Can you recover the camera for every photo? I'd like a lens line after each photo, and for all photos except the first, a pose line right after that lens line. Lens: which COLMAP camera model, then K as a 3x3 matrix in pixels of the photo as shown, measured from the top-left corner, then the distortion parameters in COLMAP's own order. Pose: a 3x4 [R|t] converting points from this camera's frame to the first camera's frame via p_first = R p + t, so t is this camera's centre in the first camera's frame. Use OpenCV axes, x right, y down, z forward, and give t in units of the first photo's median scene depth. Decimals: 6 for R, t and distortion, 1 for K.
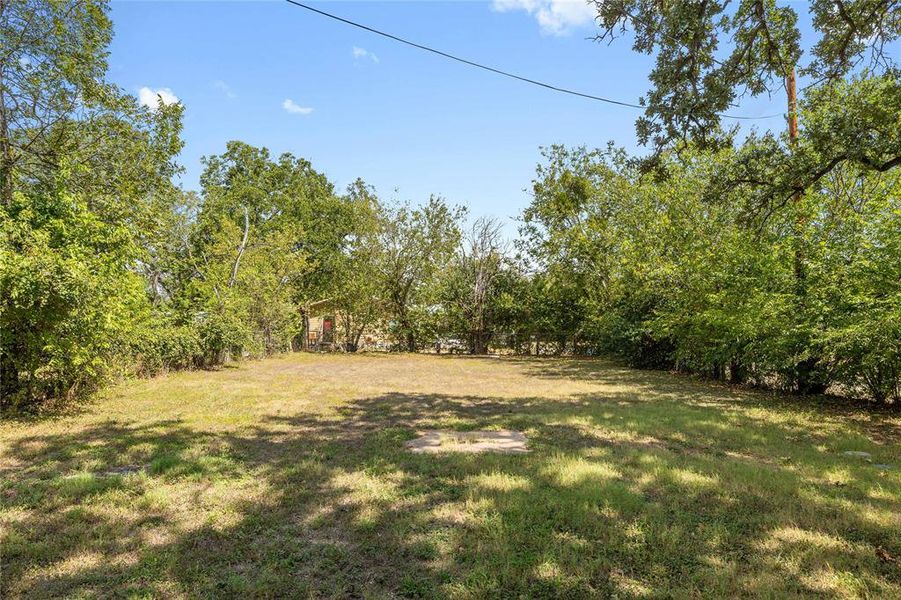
lens RADIAL K [[542.8, 0, 450.0], [0, 542.8, 300.3], [0, 0, 1]] dist [-0.001681, -0.000343]
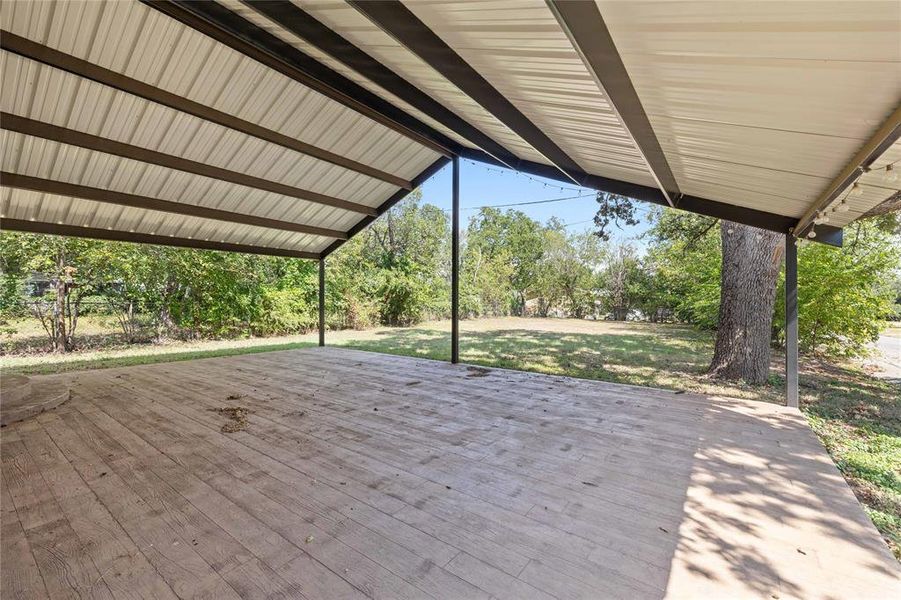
lens RADIAL K [[379.1, 0, 450.7], [0, 379.1, 298.7], [0, 0, 1]] dist [0.000854, -0.000085]
pose [[0.866085, -0.002410, -0.499892, 0.186031], [0.016422, 0.999586, 0.023632, -0.002487], [0.499628, -0.028677, 0.865765, -0.244553]]
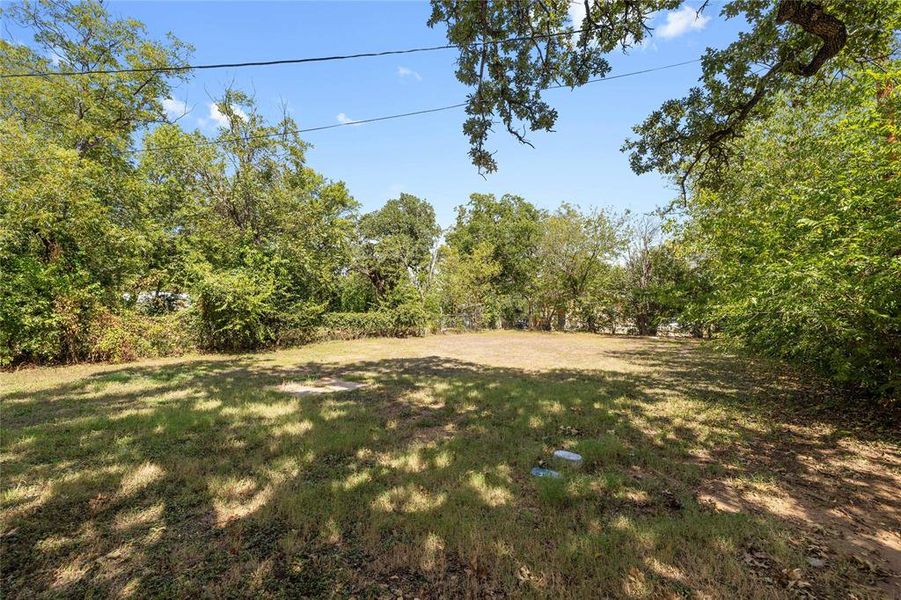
lens RADIAL K [[379.1, 0, 445.9], [0, 379.1, 297.1], [0, 0, 1]] dist [0.000854, -0.000085]
pose [[0.781853, -0.030524, -0.622715, 0.227213], [0.033518, 0.999414, -0.006906, 0.009099], [0.622561, -0.015472, 0.782419, 0.102955]]
